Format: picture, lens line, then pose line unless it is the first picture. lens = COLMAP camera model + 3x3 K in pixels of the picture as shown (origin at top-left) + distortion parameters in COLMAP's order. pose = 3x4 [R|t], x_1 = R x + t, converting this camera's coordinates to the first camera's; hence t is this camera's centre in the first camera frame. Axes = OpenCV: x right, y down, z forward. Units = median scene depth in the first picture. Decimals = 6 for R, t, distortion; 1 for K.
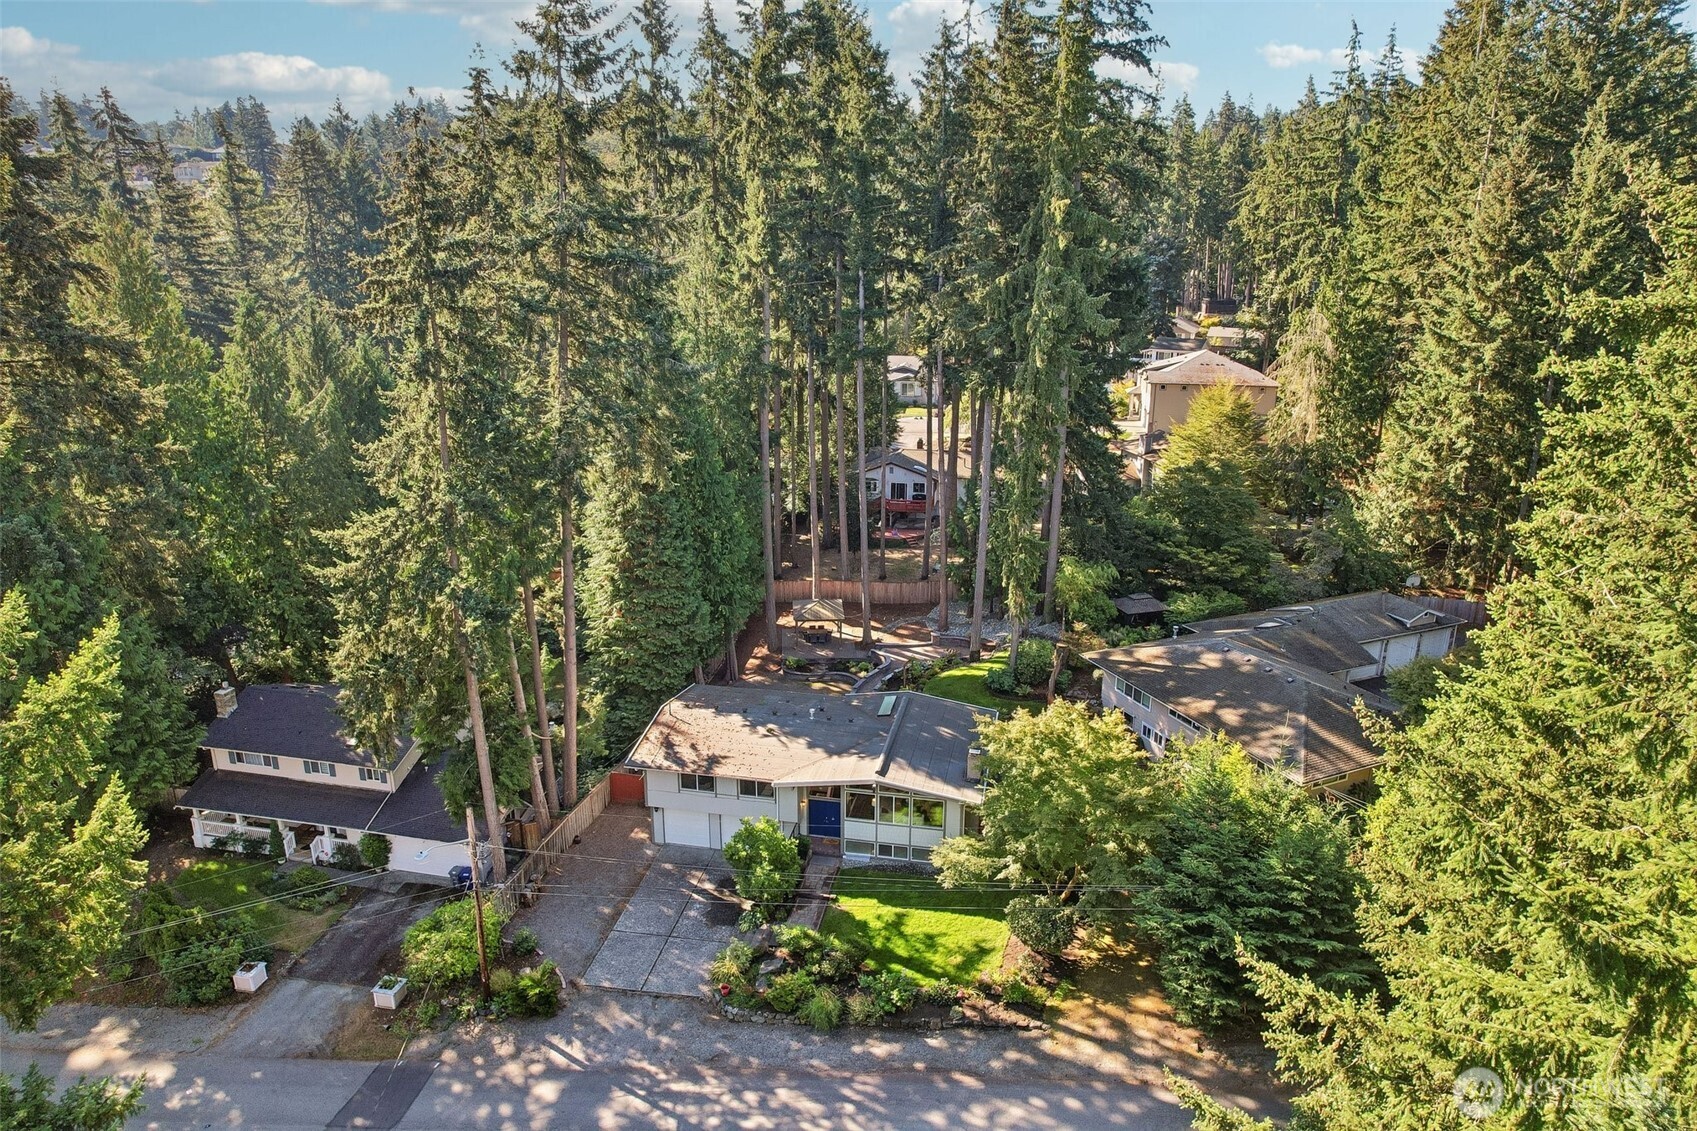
lens RADIAL K [[1081.0, 0, 848.5], [0, 1081.0, 565.5], [0, 0, 1]] dist [-0.082828, 0.075112]
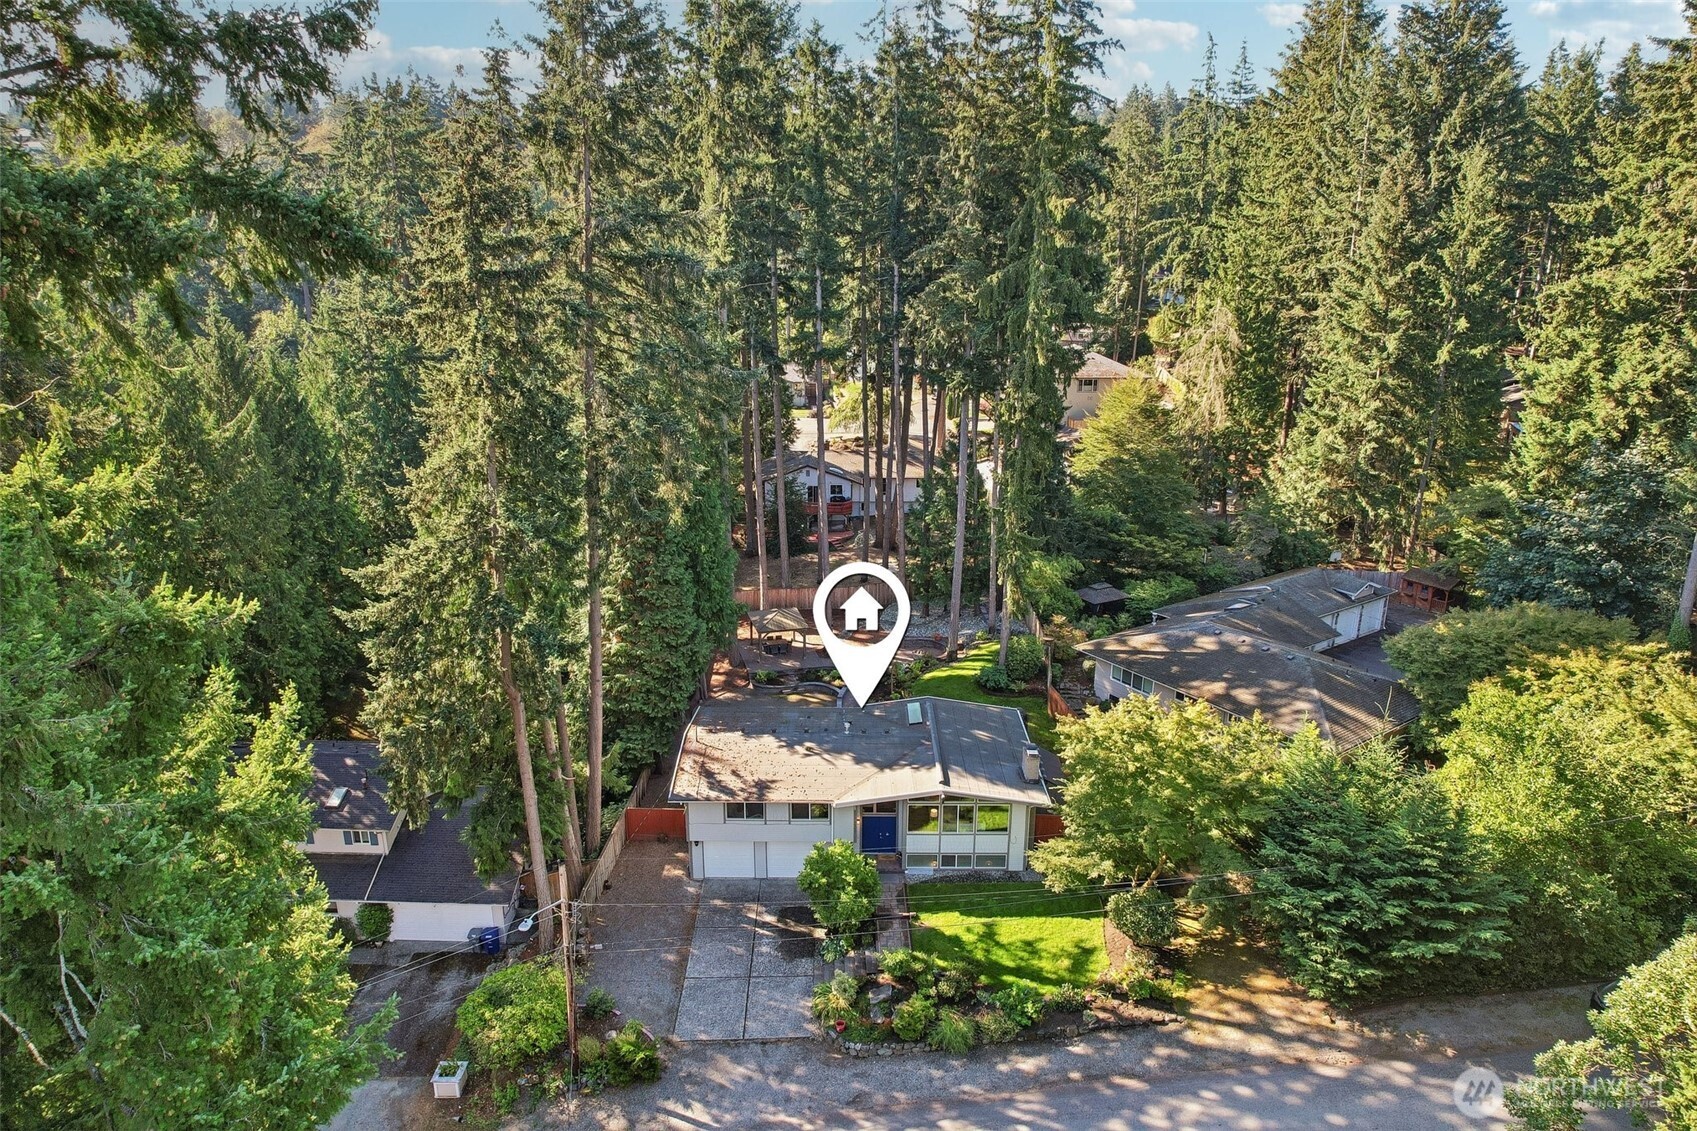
lens RADIAL K [[1081.0, 0, 848.5], [0, 1081.0, 565.5], [0, 0, 1]] dist [-0.082828, 0.075112]
pose [[0.981121, -0.056845, 0.184852, -0.217316], [0.056872, 0.998368, 0.005162, -0.013956], [-0.184843, 0.005448, 0.982753, 0.051222]]
